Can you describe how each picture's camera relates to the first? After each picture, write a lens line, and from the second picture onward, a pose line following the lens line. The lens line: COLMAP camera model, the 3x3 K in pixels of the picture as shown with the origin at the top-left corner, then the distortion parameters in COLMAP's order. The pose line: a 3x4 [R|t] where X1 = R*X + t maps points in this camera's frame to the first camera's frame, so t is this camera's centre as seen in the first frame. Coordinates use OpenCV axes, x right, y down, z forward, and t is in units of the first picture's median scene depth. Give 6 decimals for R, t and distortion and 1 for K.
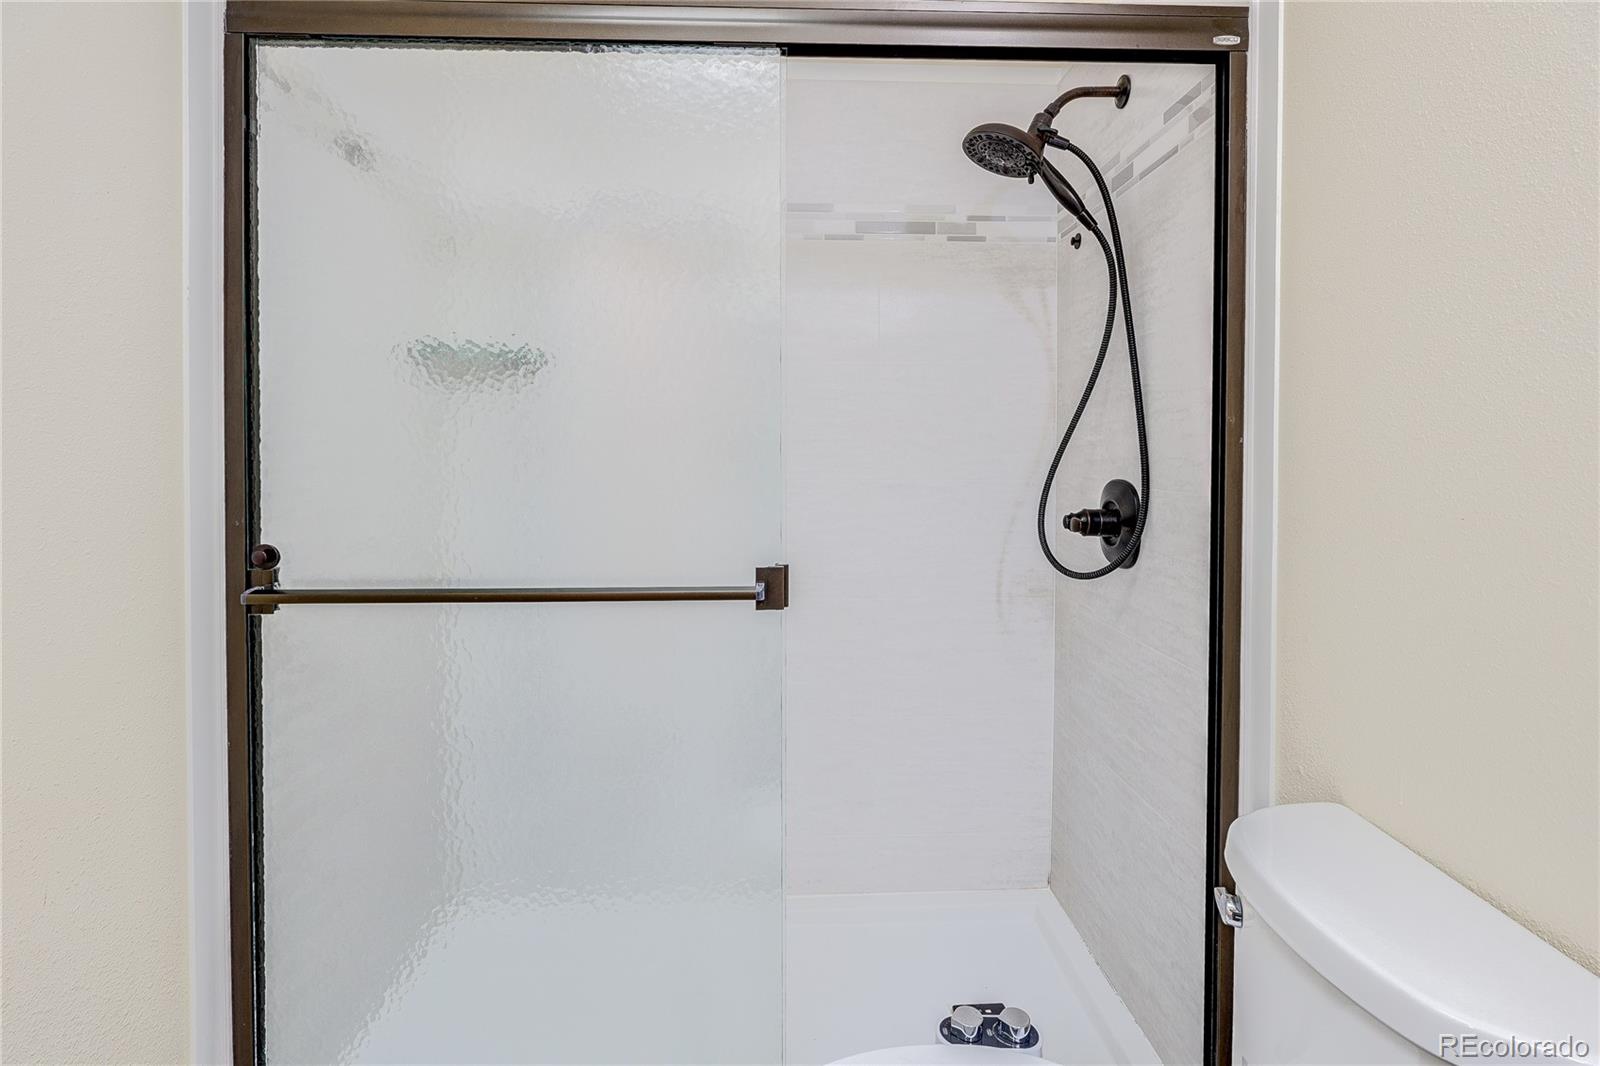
lens RADIAL K [[739.1, 0, 799.8], [0, 739.1, 458.7], [0, 0, 1]] dist [-0.001688, -0.000084]
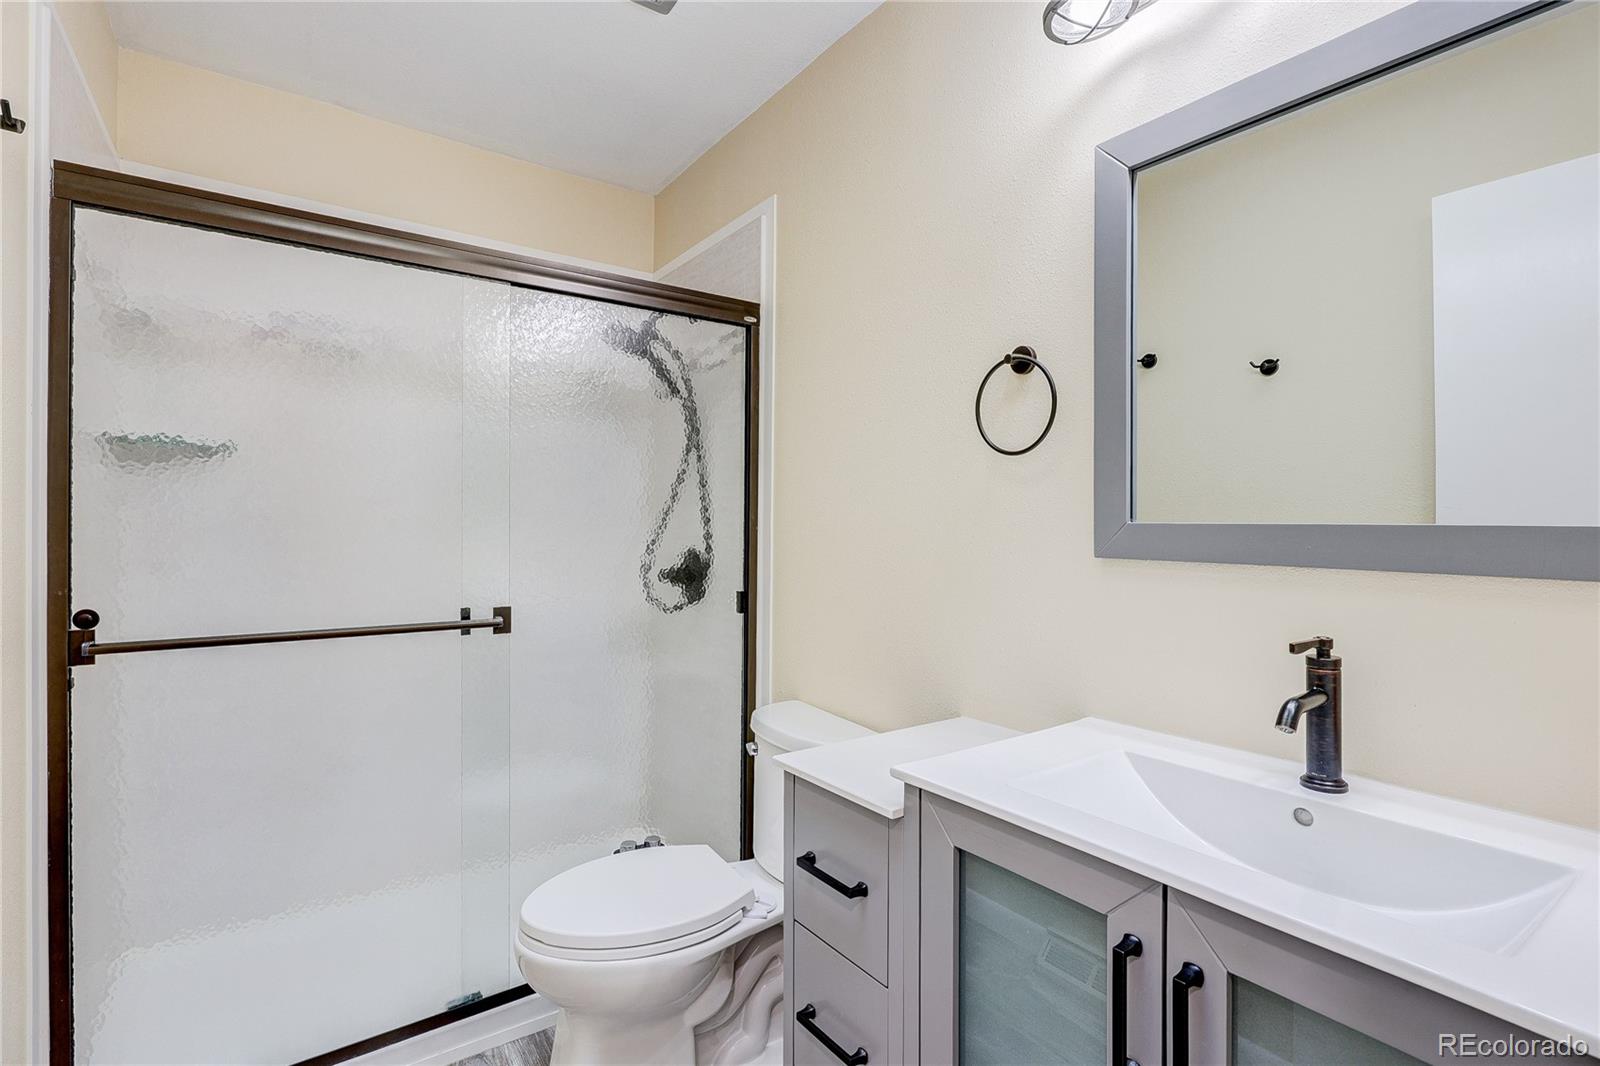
lens RADIAL K [[752.6, 0, 798.3], [0, 752.6, 536.9], [0, 0, 1]] dist [-0.003229, 0.000084]
pose [[0.826886, -0.005676, 0.562342, -0.423007], [-0.000781, 0.999937, 0.011241, -0.022381], [-0.562370, -0.009734, 0.826829, -0.695182]]
